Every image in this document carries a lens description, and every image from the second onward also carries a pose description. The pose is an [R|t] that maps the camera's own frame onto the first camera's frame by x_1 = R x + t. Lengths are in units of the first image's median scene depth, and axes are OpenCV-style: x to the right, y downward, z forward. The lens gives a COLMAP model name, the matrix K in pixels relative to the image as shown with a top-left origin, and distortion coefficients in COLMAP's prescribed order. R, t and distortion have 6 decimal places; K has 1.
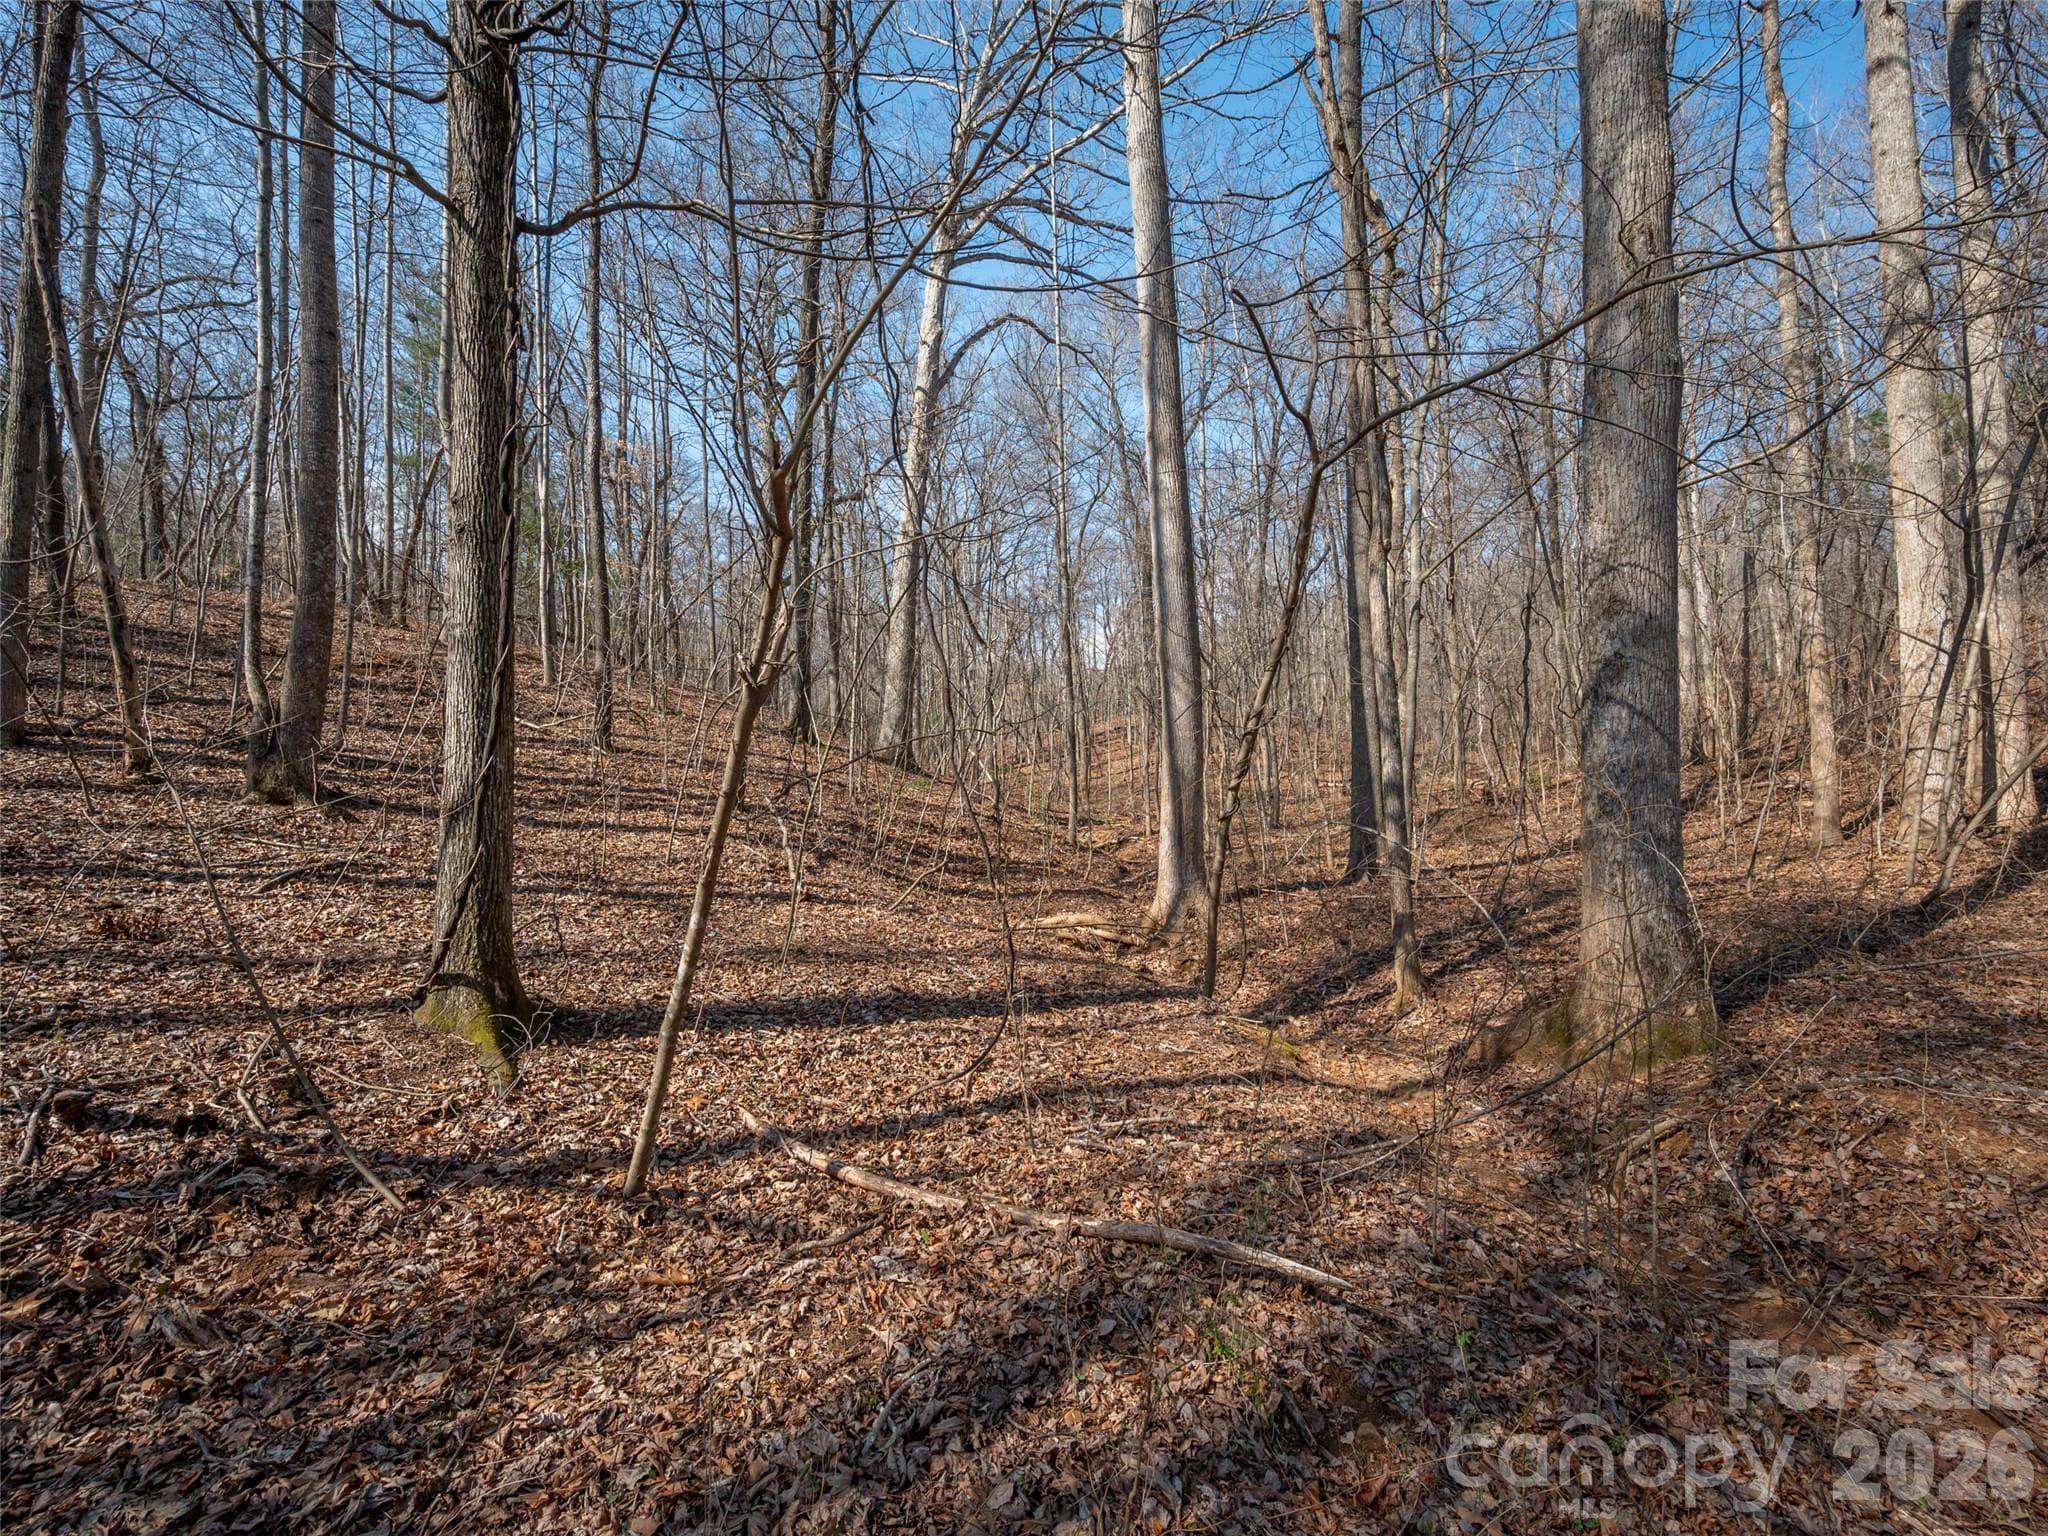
lens RADIAL K [[908.9, 0, 1025.6], [0, 908.9, 774.6], [0, 0, 1]] dist [-0.001352, 0.000526]
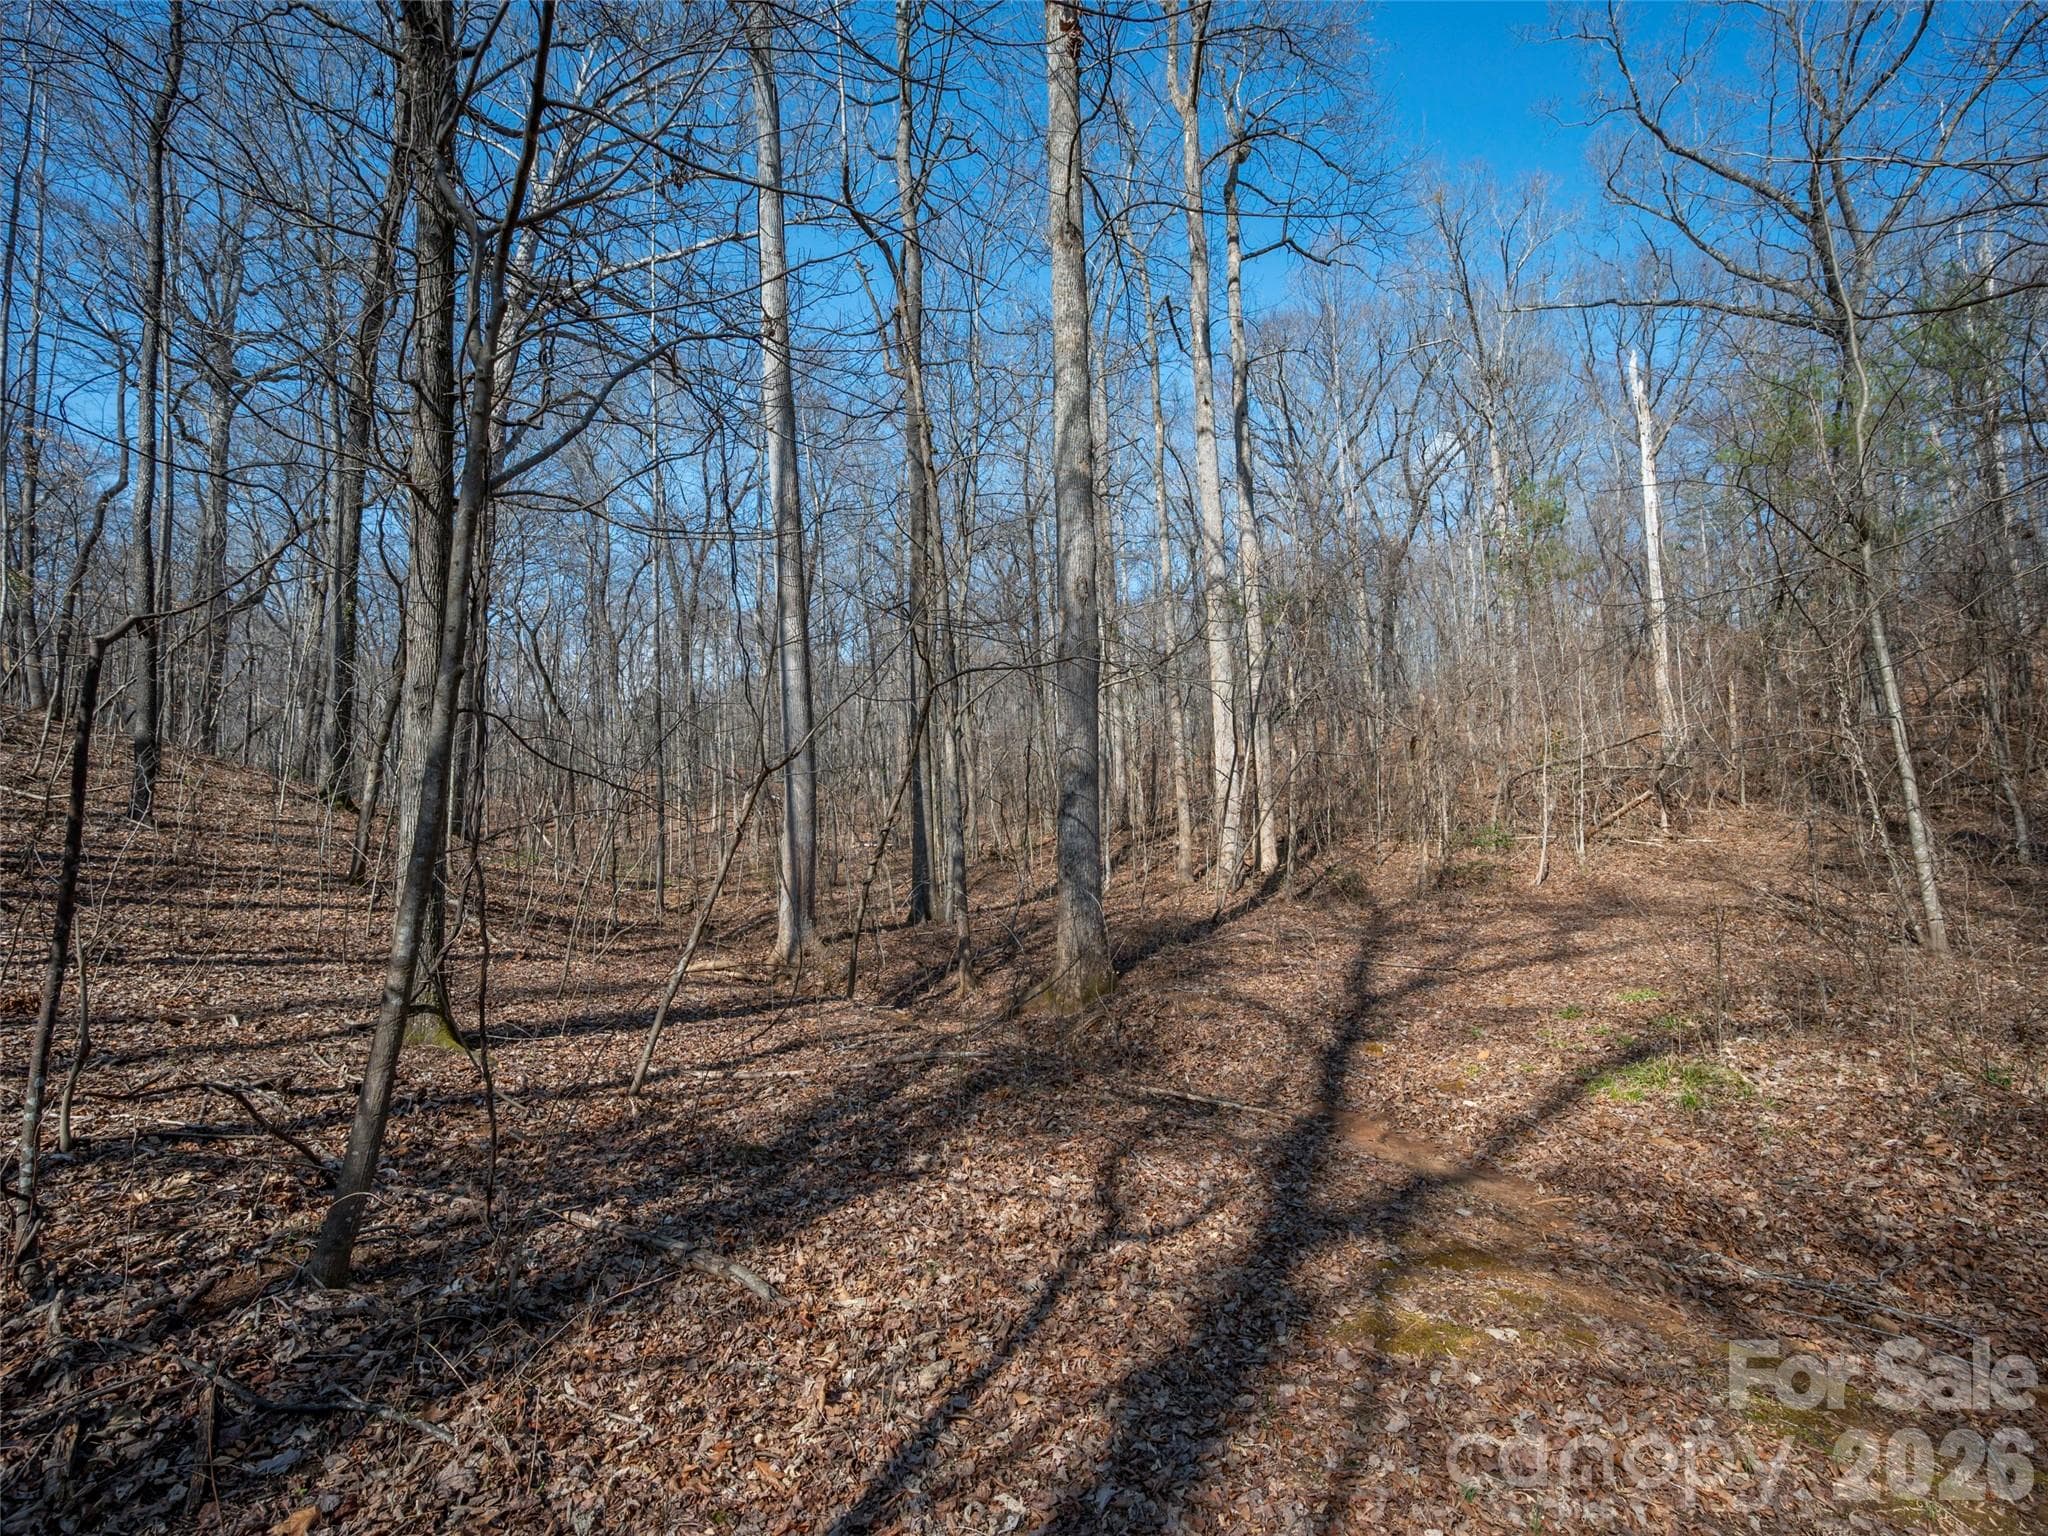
lens RADIAL K [[908.9, 0, 1025.6], [0, 908.9, 774.6], [0, 0, 1]] dist [-0.001352, 0.000526]
pose [[0.869092, 0.029187, 0.493788, -0.200582], [0.000440, 0.998212, -0.059778, -0.027976], [-0.494650, 0.052170, 0.867525, -0.323021]]
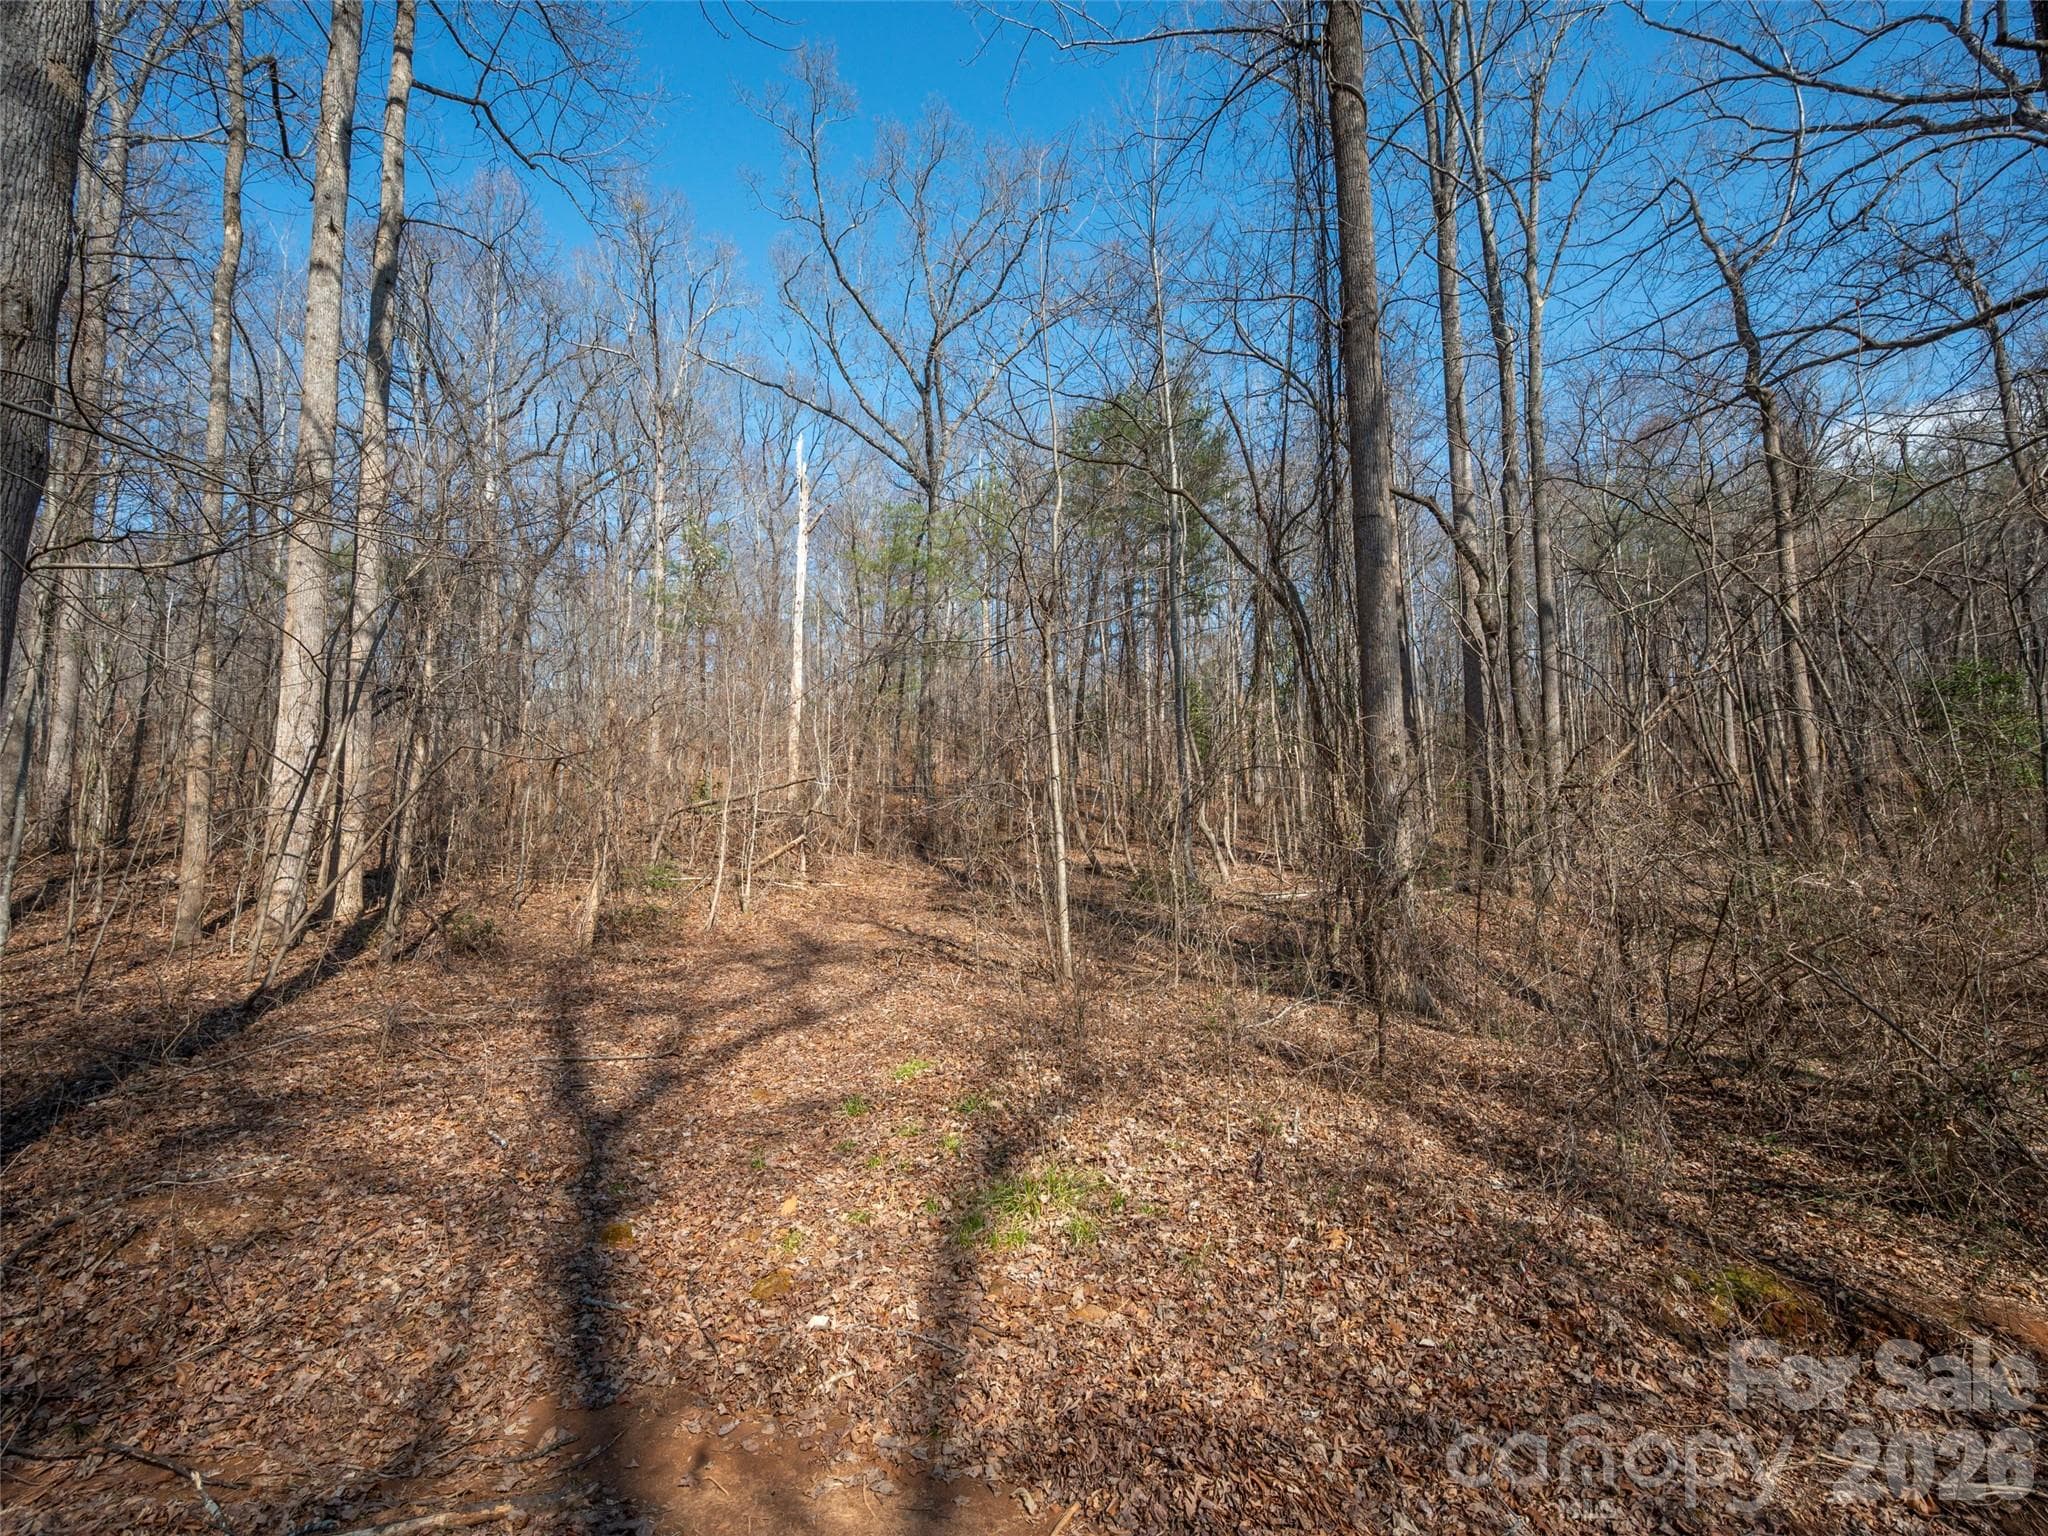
lens RADIAL K [[908.9, 0, 1025.6], [0, 908.9, 774.6], [0, 0, 1]] dist [-0.001352, 0.000526]
pose [[0.127718, 0.119183, 0.984624, -0.020101], [-0.027834, 0.992793, -0.116562, -0.022711], [-0.991420, -0.012519, 0.130115, -0.069864]]
